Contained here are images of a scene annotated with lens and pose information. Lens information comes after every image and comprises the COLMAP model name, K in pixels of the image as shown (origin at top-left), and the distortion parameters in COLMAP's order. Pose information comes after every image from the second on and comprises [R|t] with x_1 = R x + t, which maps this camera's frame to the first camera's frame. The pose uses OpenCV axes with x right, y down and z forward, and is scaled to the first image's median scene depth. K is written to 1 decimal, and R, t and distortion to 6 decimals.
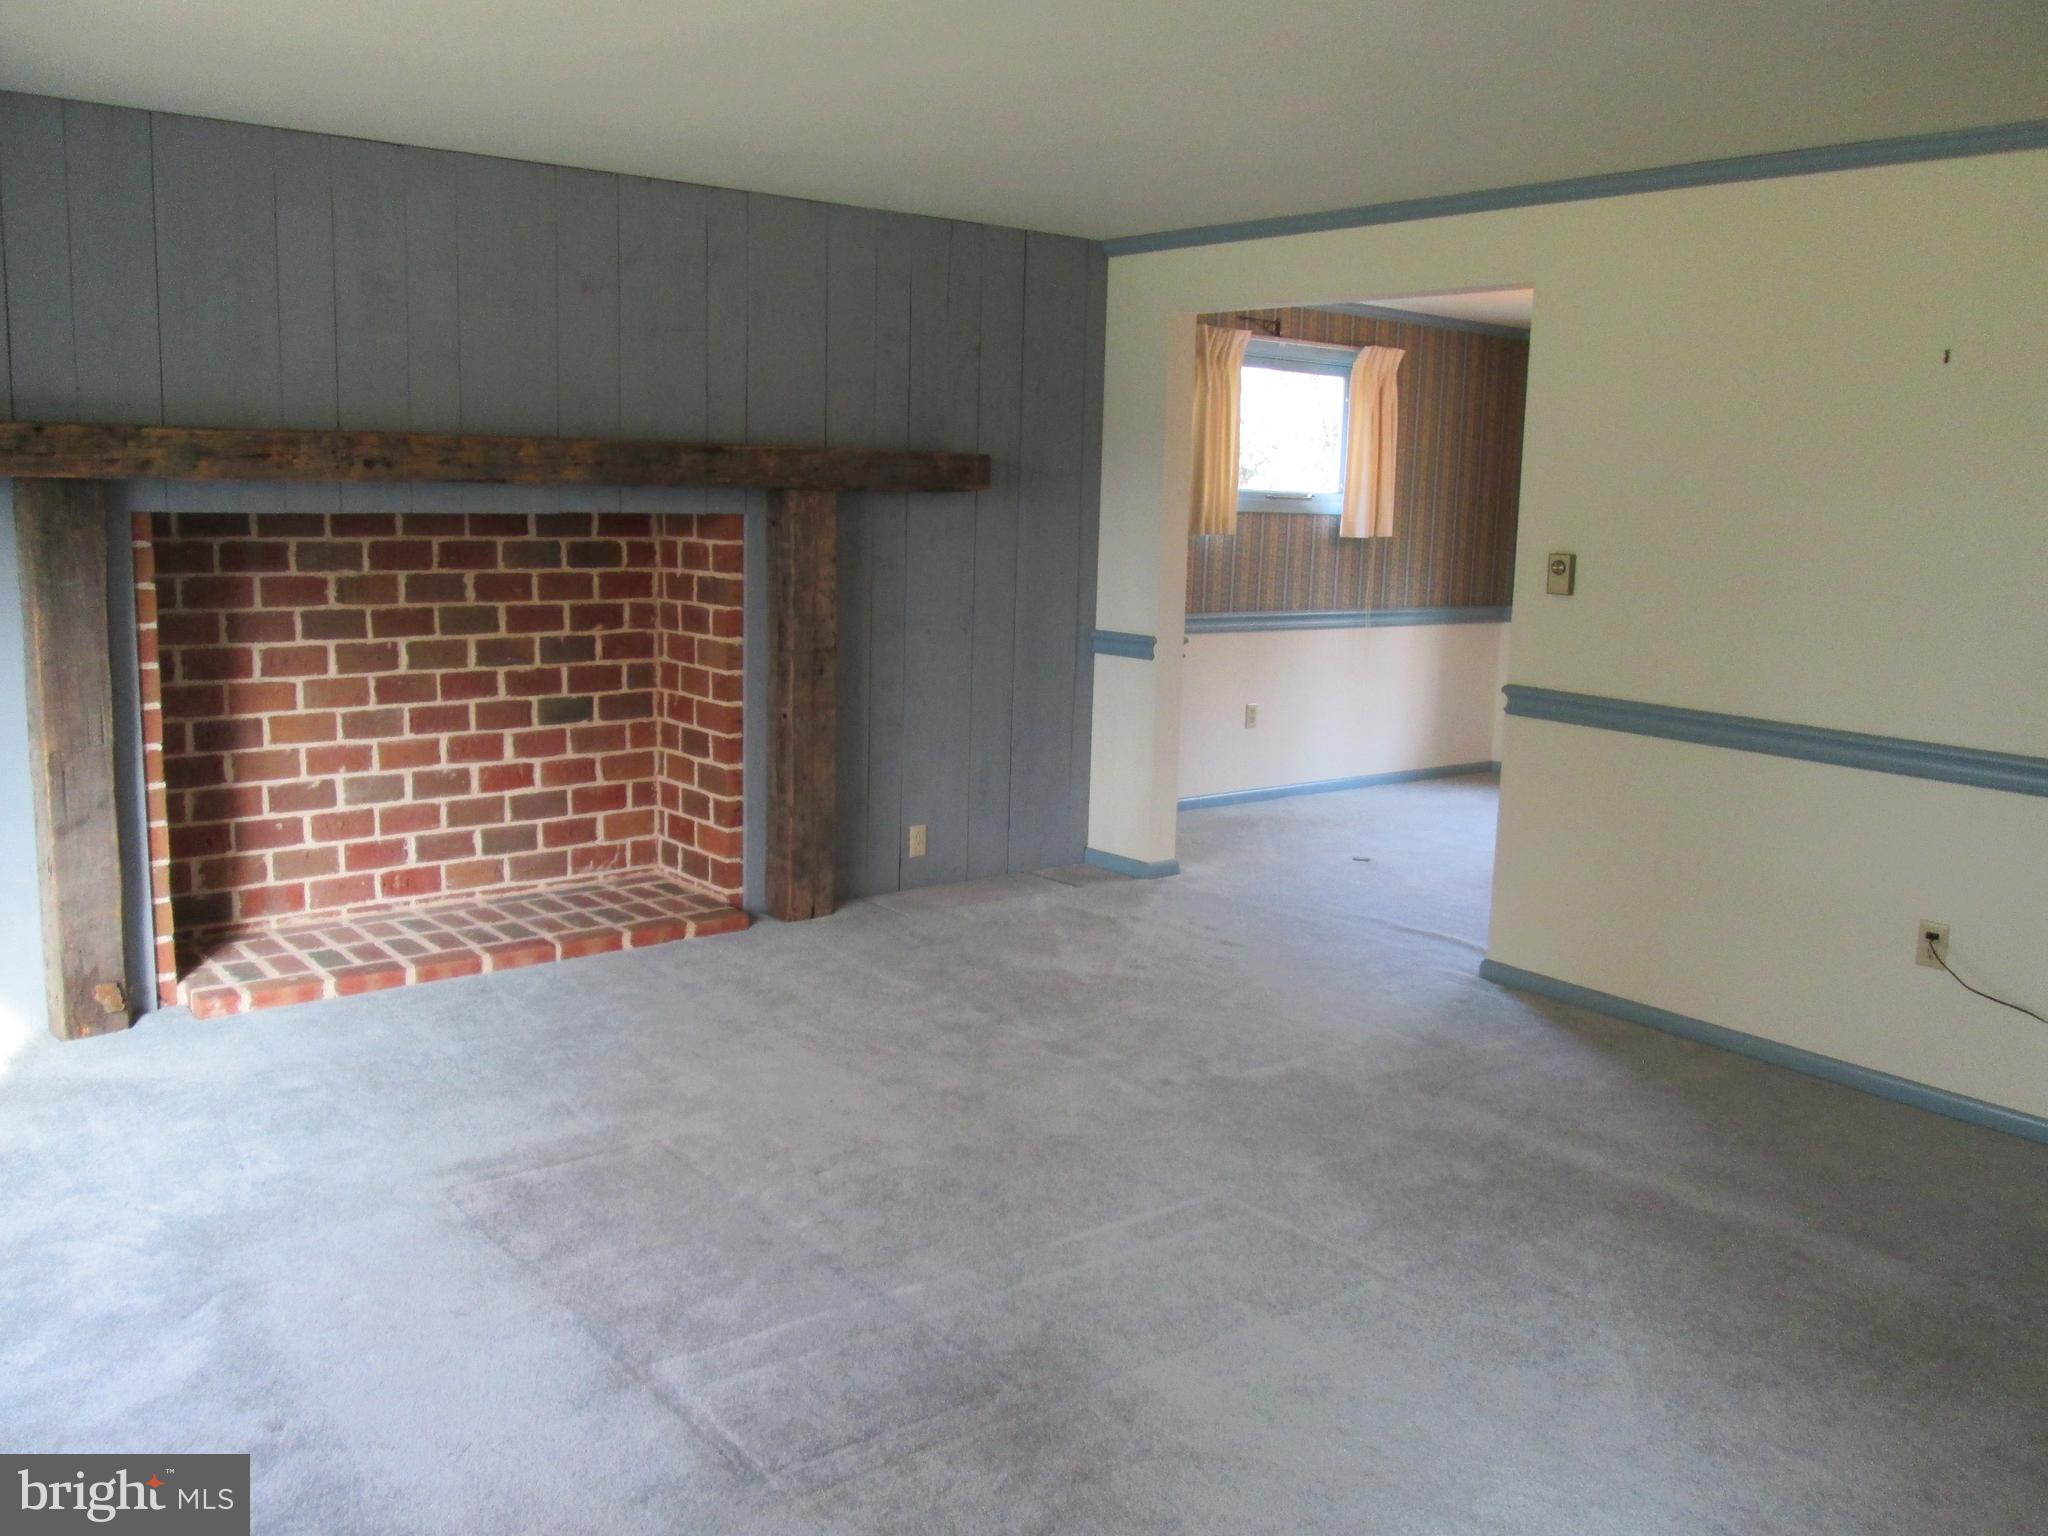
lens RADIAL K [[1720.7, 0, 1019.7], [0, 1720.7, 731.0], [0, 0, 1]] dist [-0.035857, 0.040937]
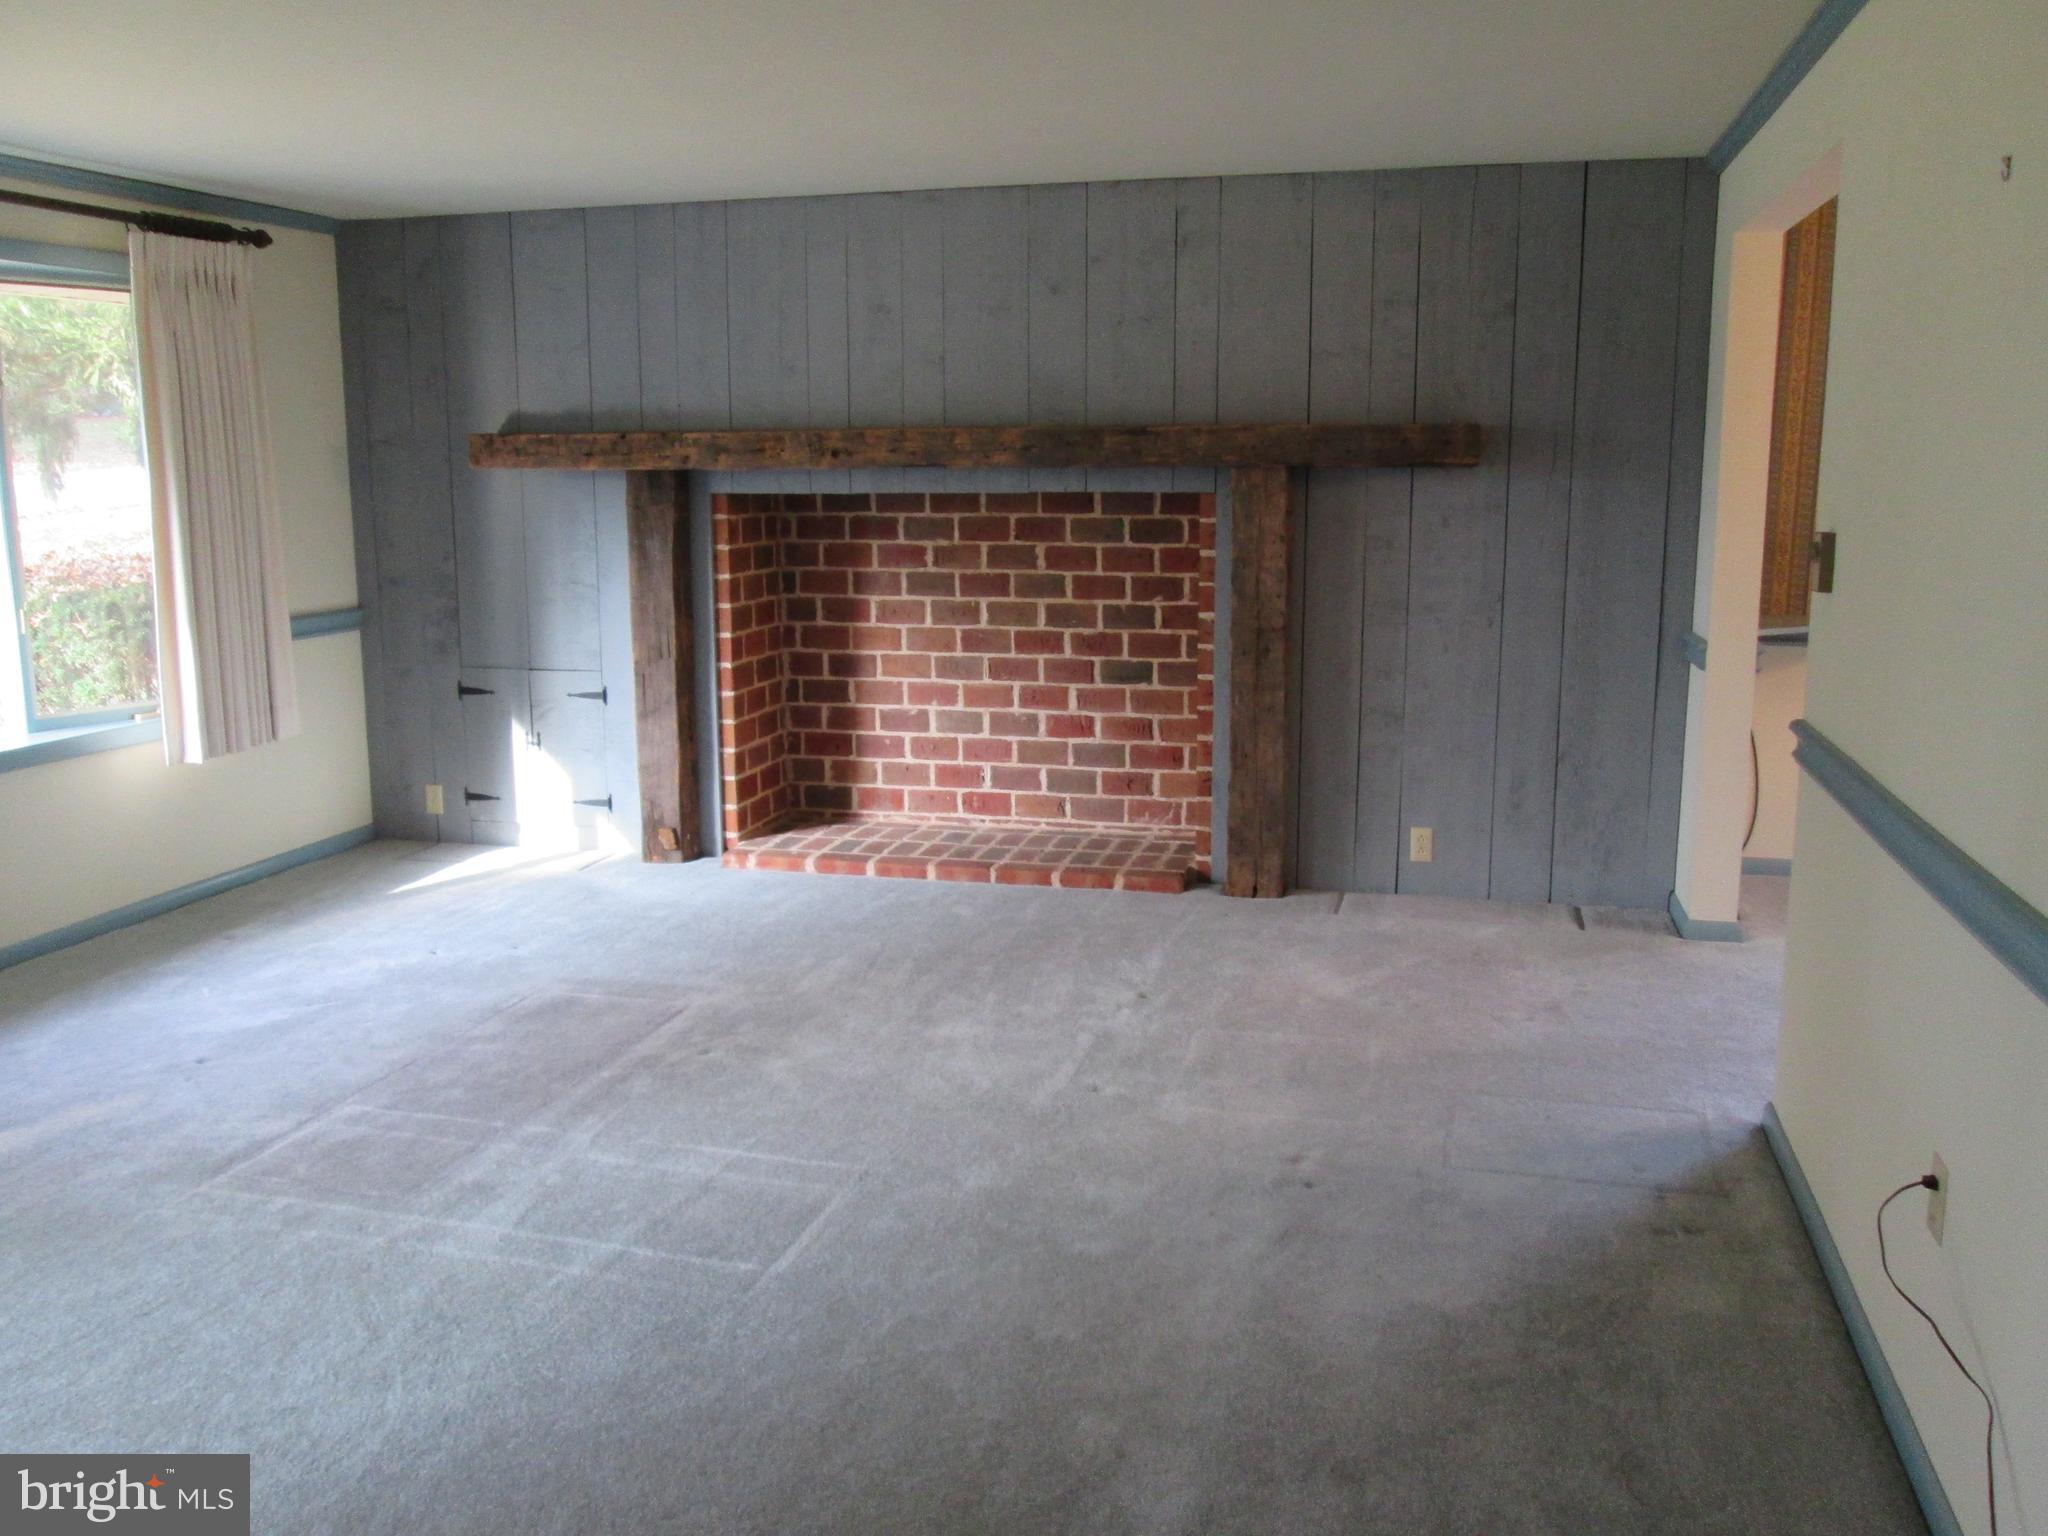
lens RADIAL K [[1720.7, 0, 1019.7], [0, 1720.7, 731.0], [0, 0, 1]] dist [-0.035857, 0.040937]
pose [[0.597445, 0.102854, -0.795286, 0.613210], [-0.096413, 0.993760, 0.056094, -0.031842], [0.796093, 0.043163, 0.603634, 0.300002]]
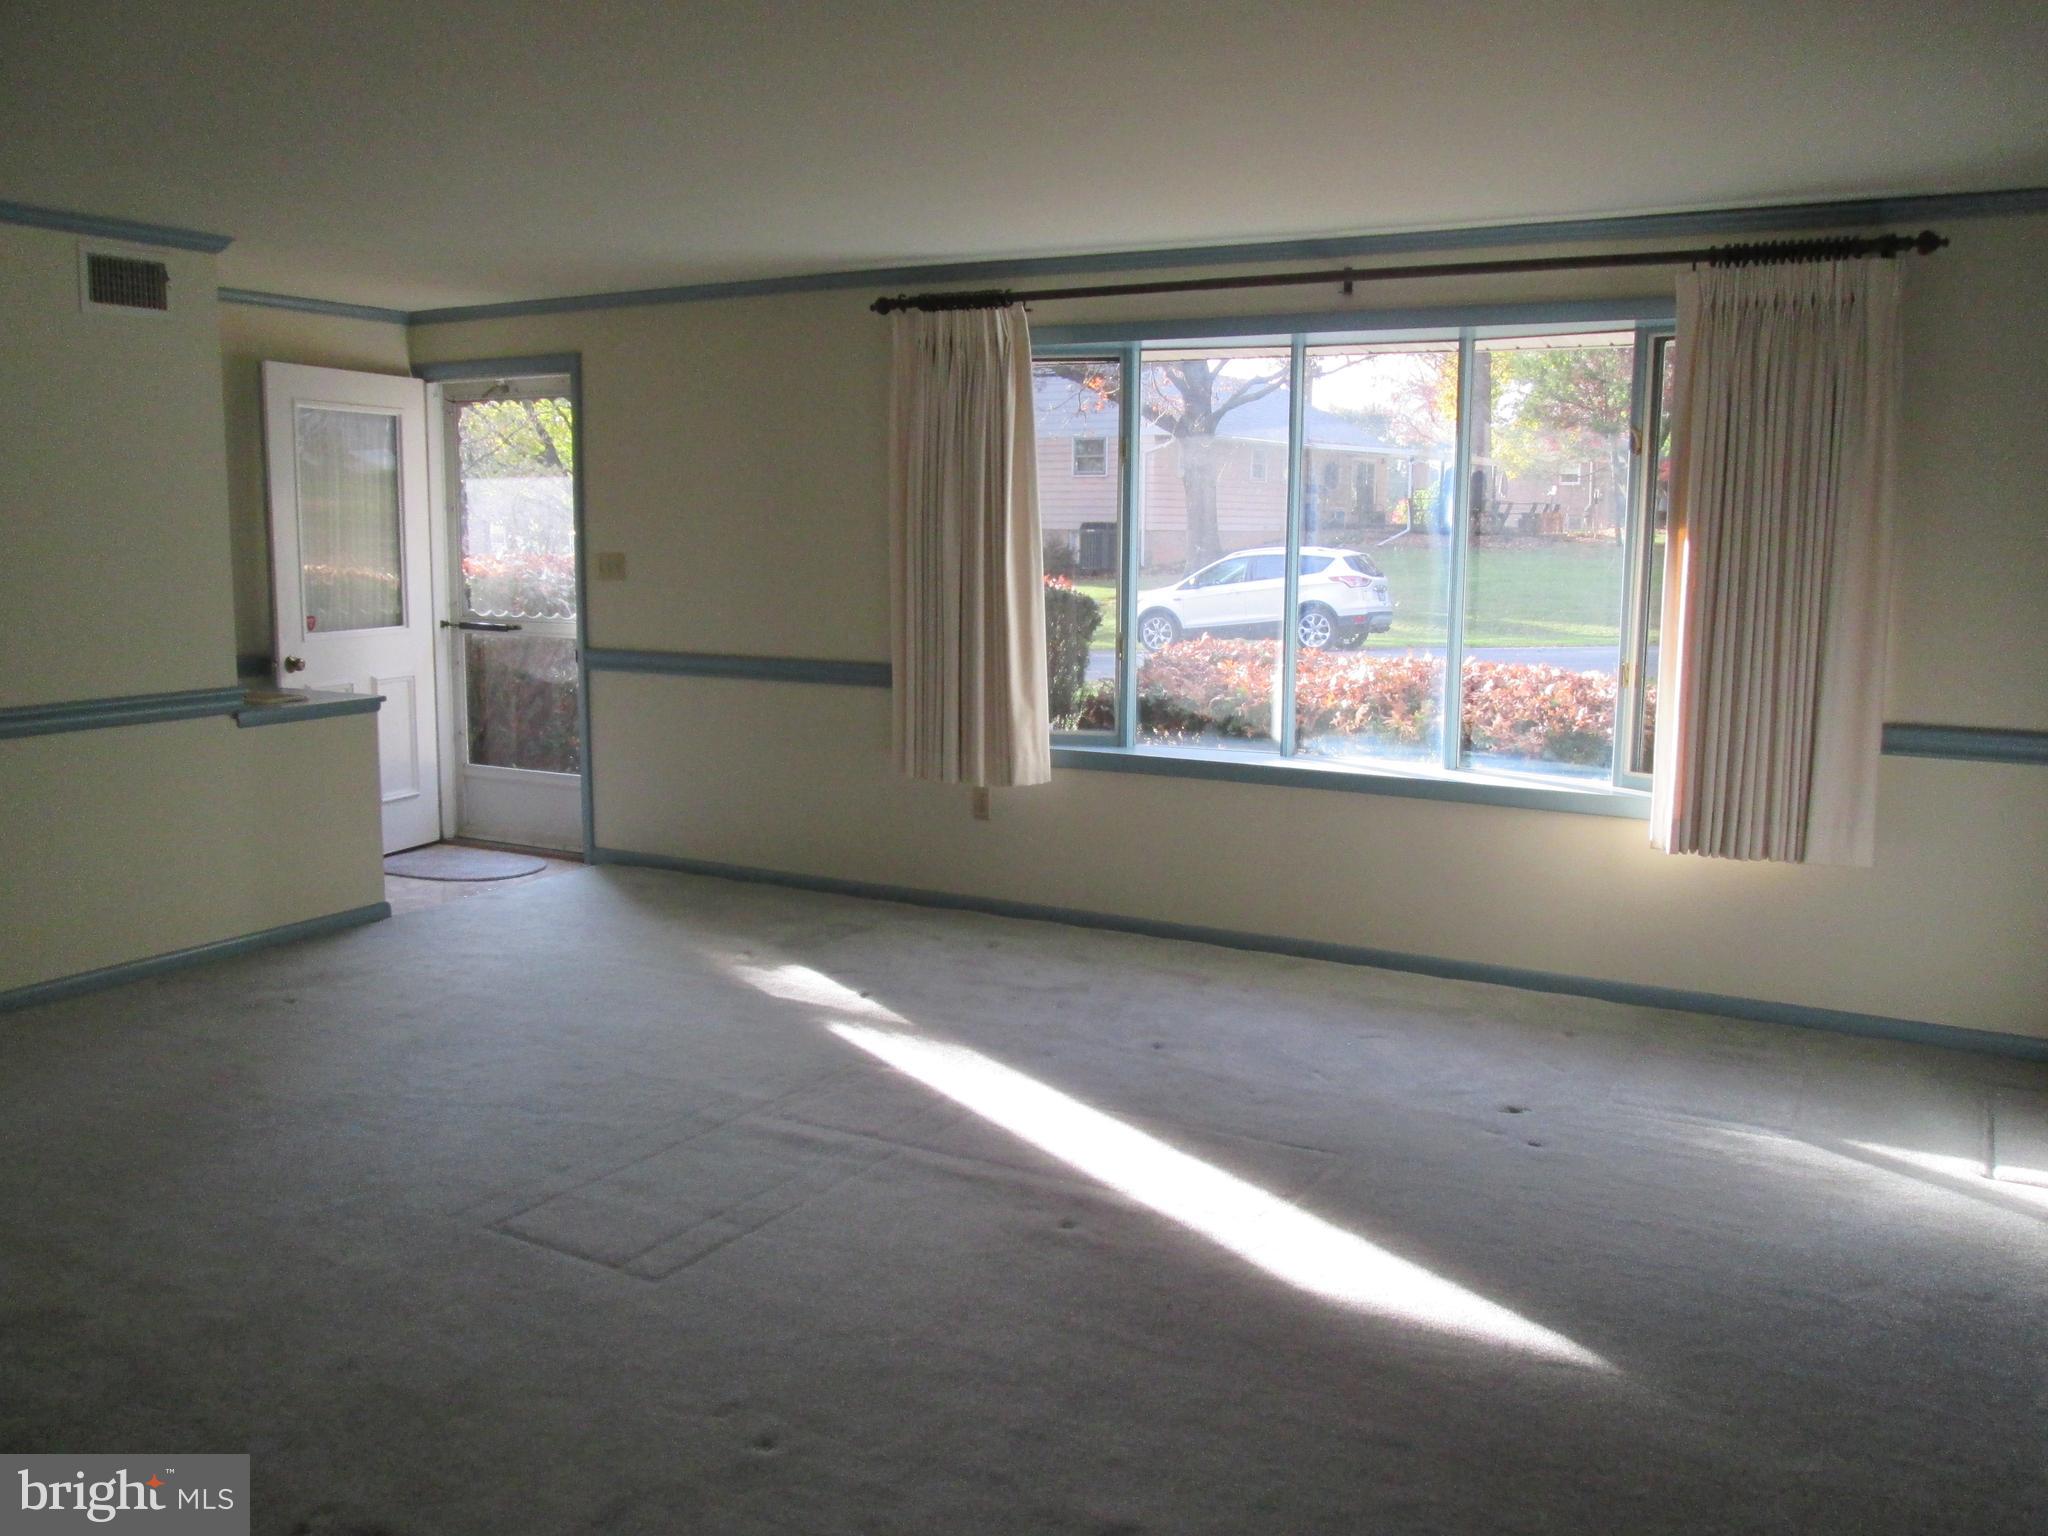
lens RADIAL K [[1721.3, 0, 1019.3], [0, 1721.3, 723.7], [0, 0, 1]] dist [-0.009663, -0.002379]
pose [[-0.916539, 0.013431, -0.399720, 0.200145], [-0.091004, 0.966216, 0.241133, -0.164286], [0.389455, 0.257384, -0.884352, 1.166819]]
